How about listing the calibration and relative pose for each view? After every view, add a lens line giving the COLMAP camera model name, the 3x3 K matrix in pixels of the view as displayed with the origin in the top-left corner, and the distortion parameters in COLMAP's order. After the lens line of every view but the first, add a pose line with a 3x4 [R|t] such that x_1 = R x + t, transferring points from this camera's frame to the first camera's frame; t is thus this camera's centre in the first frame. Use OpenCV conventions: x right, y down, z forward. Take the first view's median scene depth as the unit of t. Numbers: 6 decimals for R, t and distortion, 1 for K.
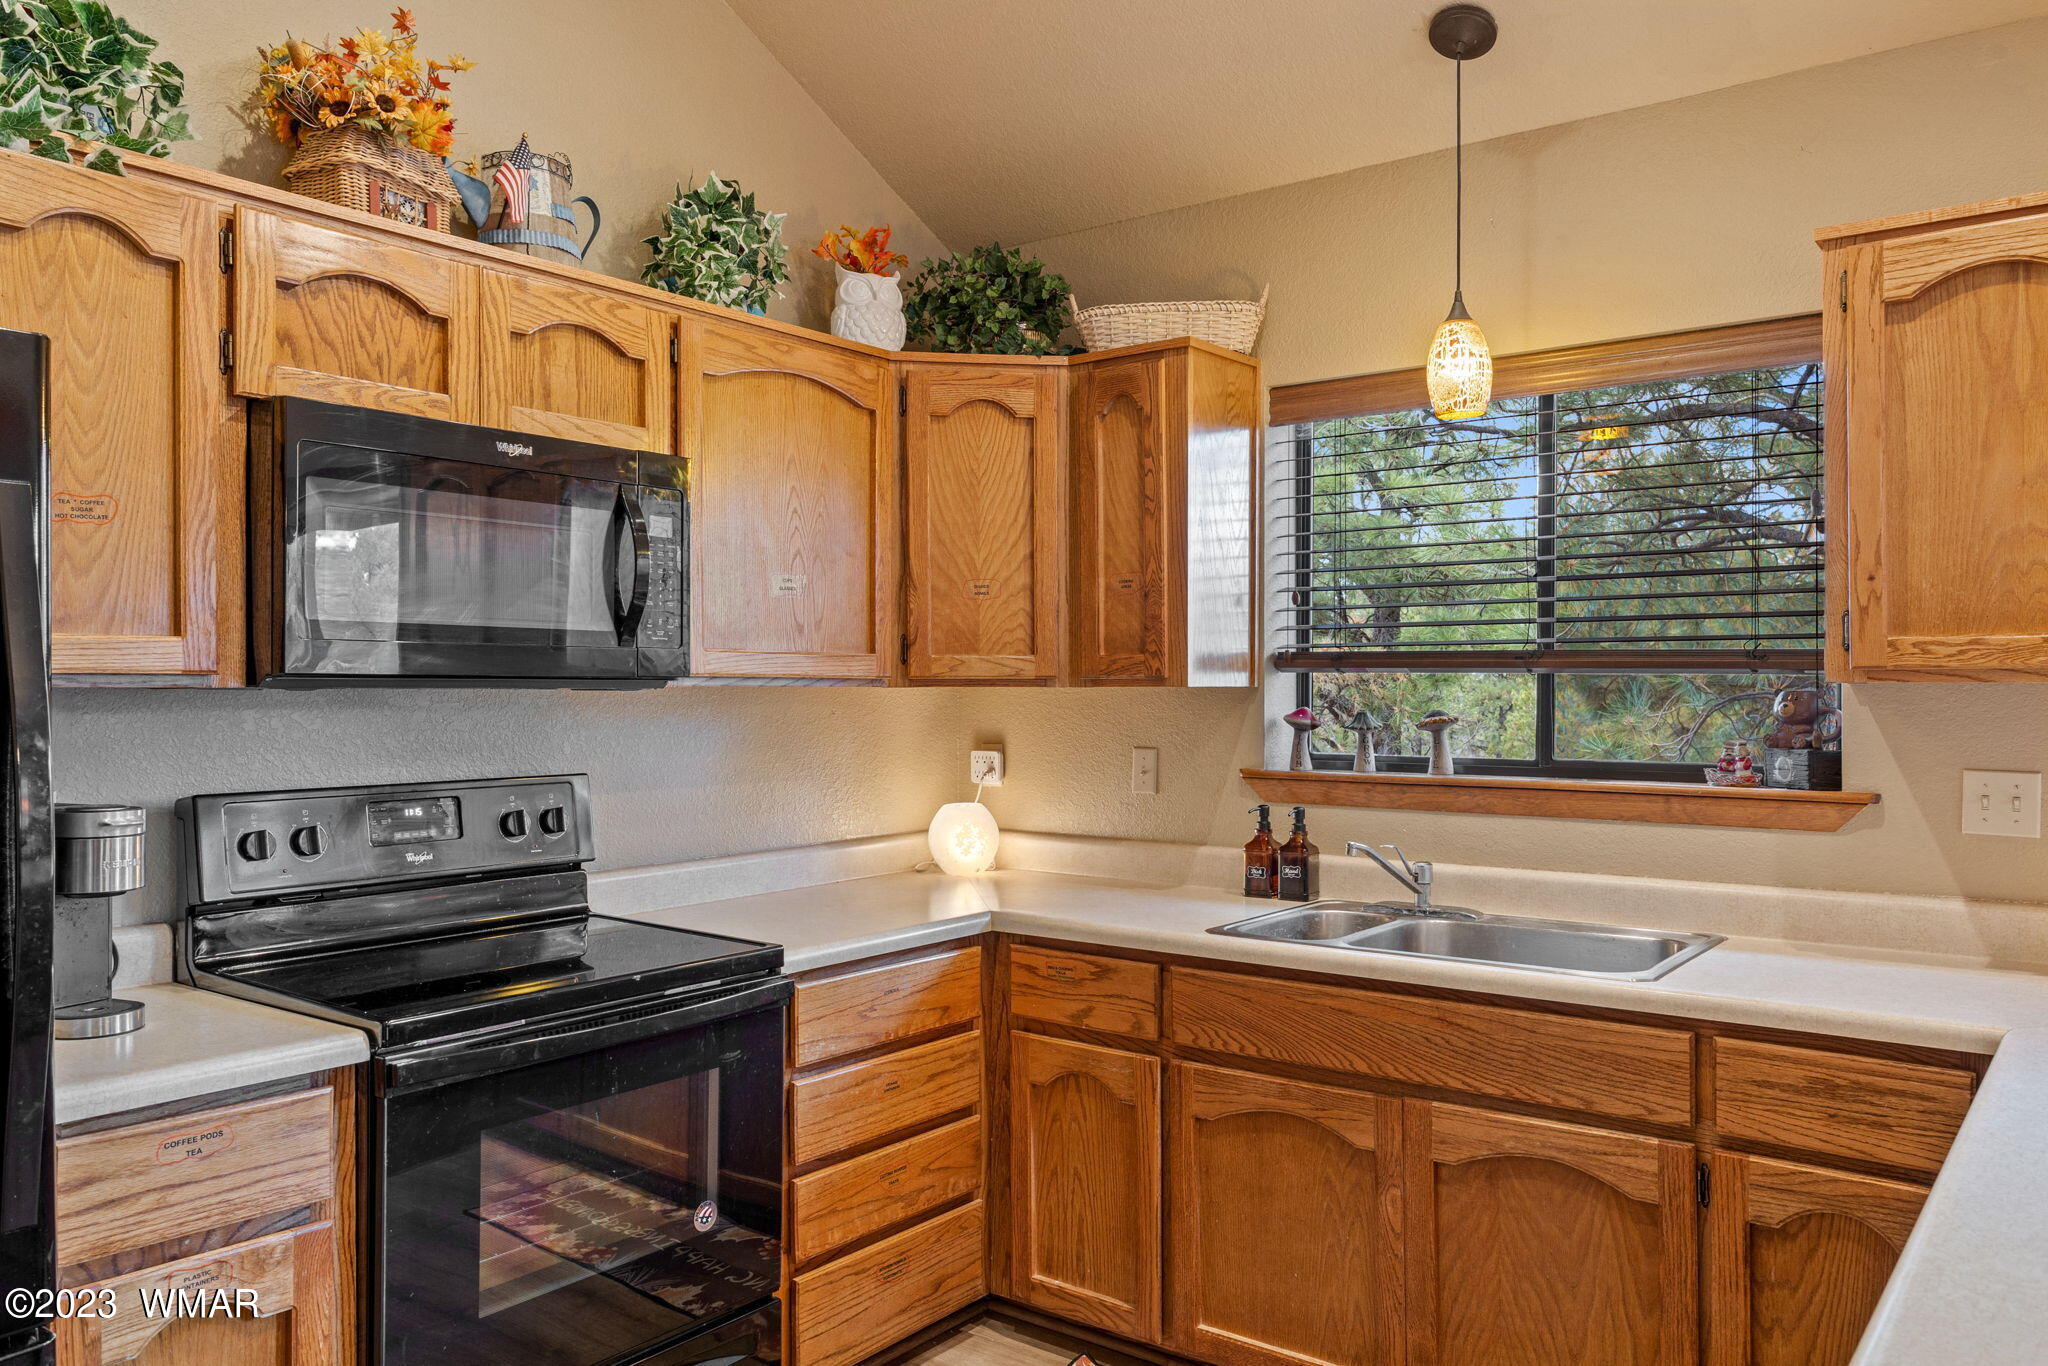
lens RADIAL K [[1474.8, 0, 1017.6], [0, 1474.8, 685.5], [0, 0, 1]] dist [0.001675, -0.004984]
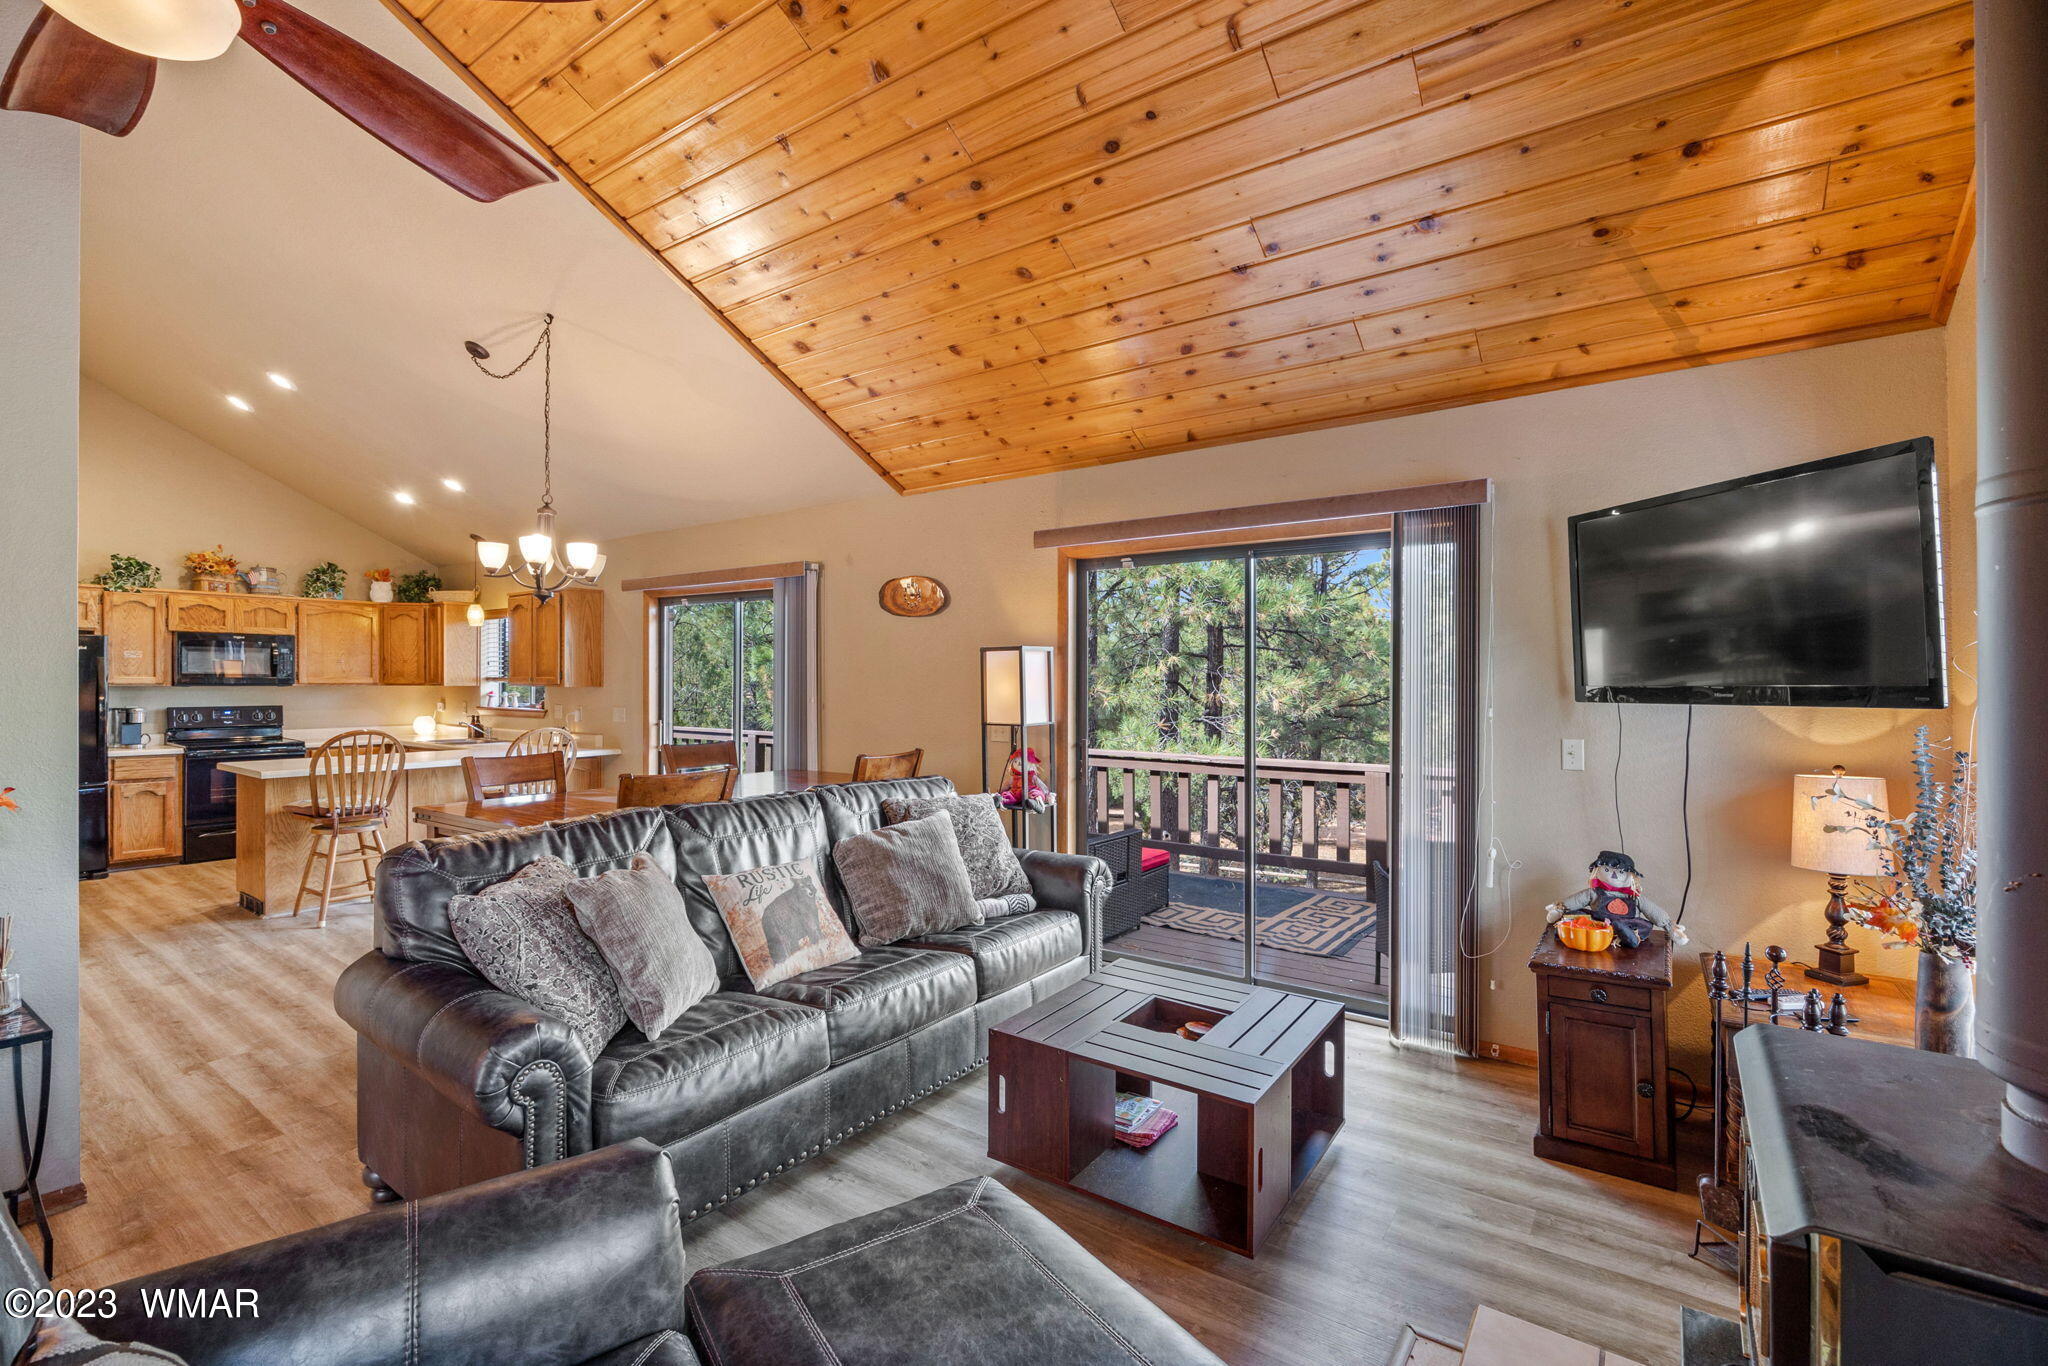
lens RADIAL K [[894.0, 0, 1013.0], [0, 894.0, 681.9], [0, 0, 1]] dist [-0.004001, -0.000189]
pose [[0.999185, 0.003116, 0.040243, 1.928381], [-0.003189, 0.999993, 0.001729, -0.024733], [-0.040237, -0.001856, 0.999188, -1.883447]]
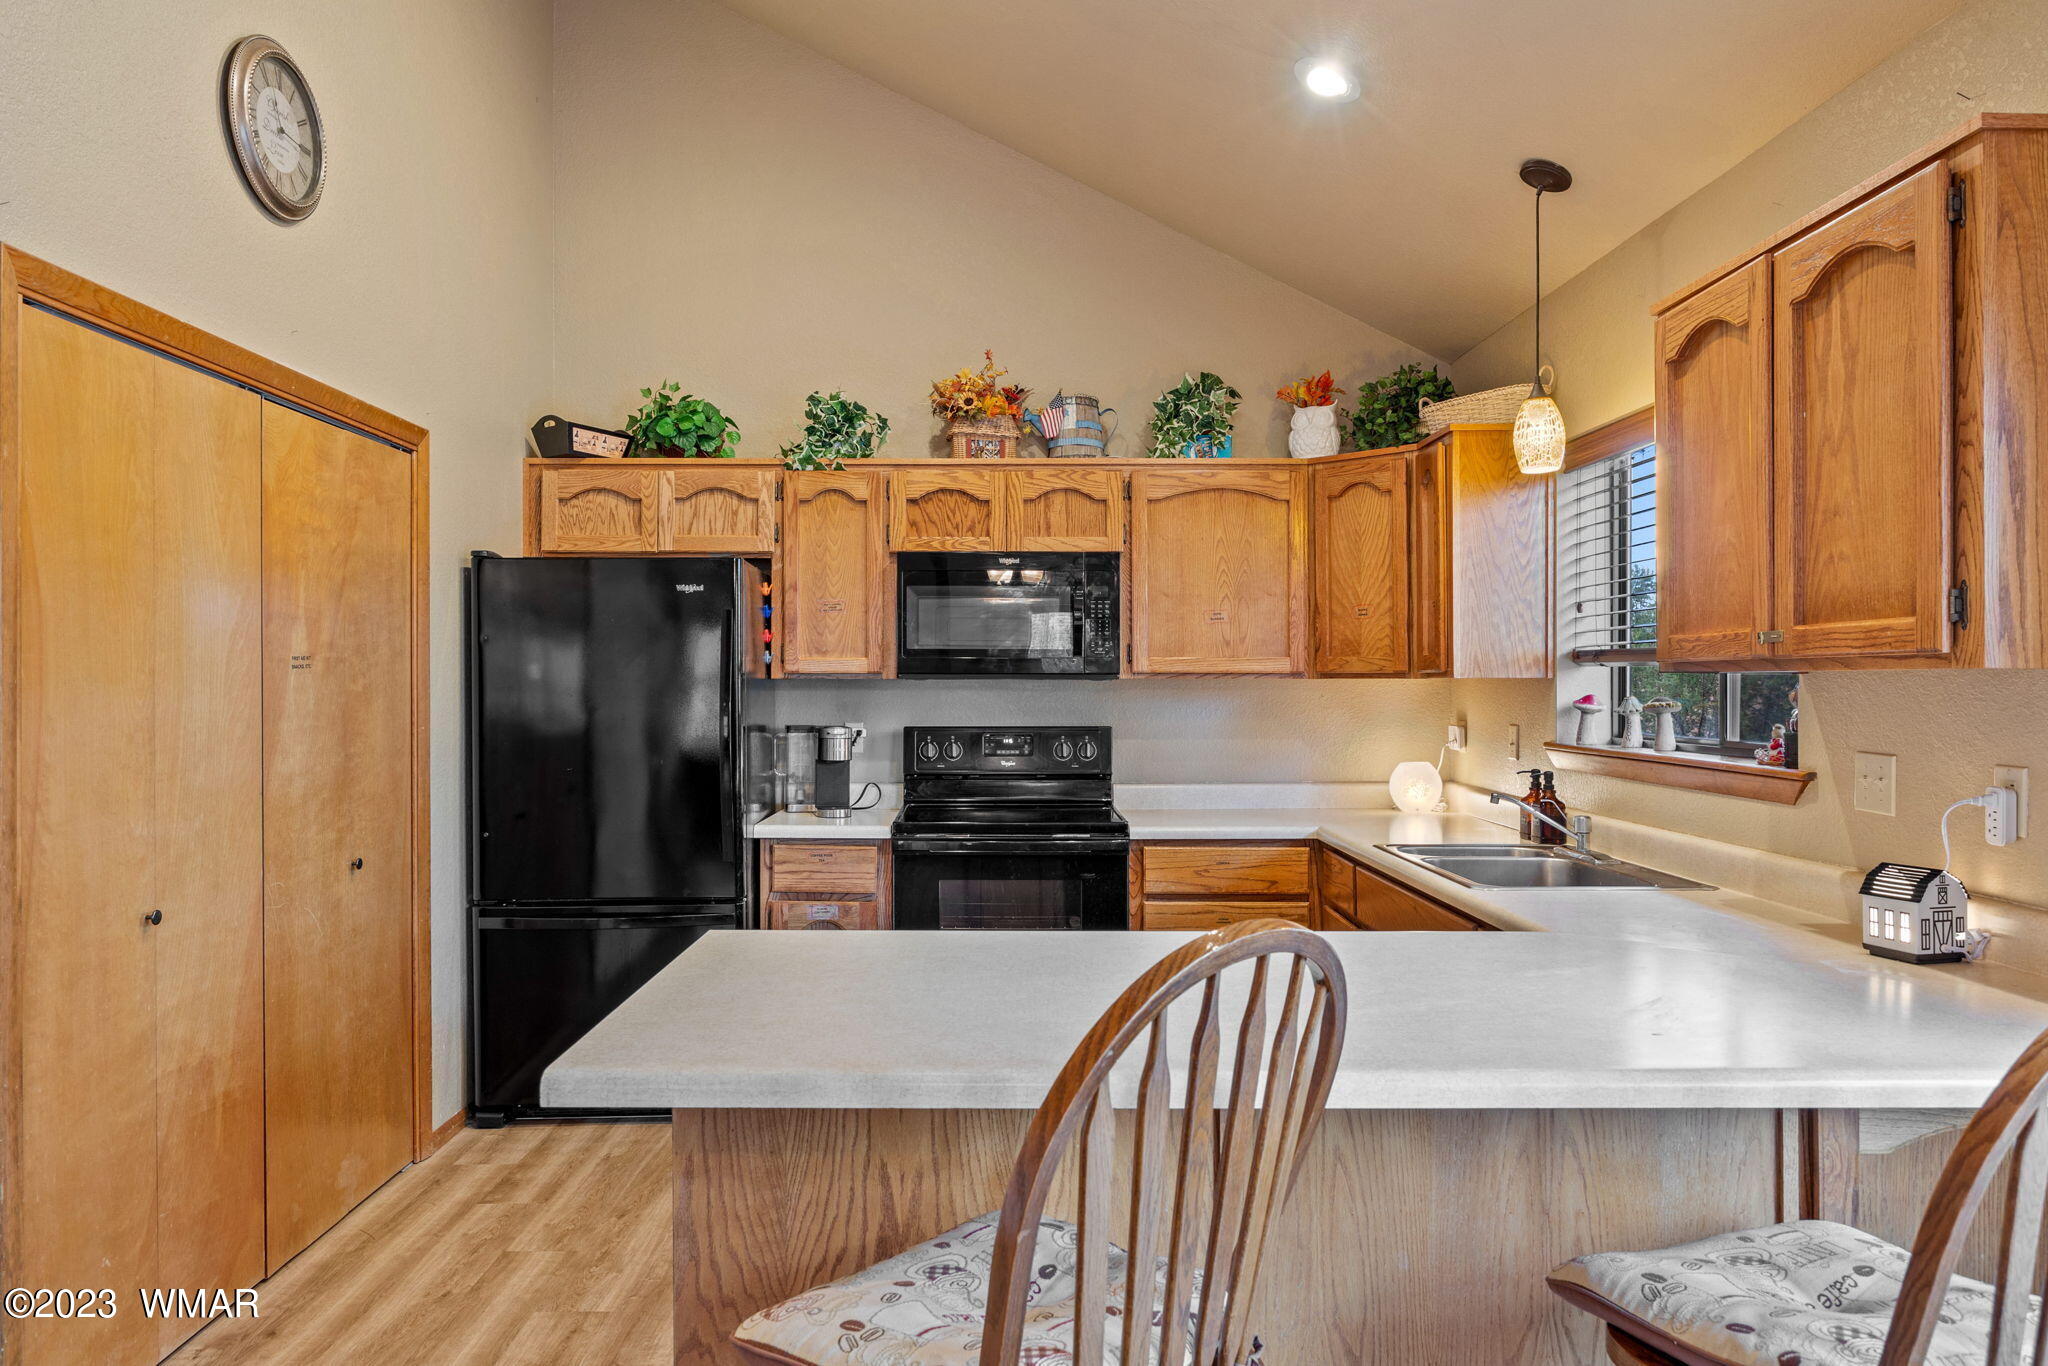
lens RADIAL K [[1282.9, 0, 1005.2], [0, 1282.9, 682.0], [0, 0, 1]] dist [-0.003014, -0.000152]
pose [[0.614391, 0.000212, -0.789001, 0.958165], [0.000705, 0.999999, 0.000818, 0.003596], [0.789001, -0.001058, 0.614391, -0.078725]]
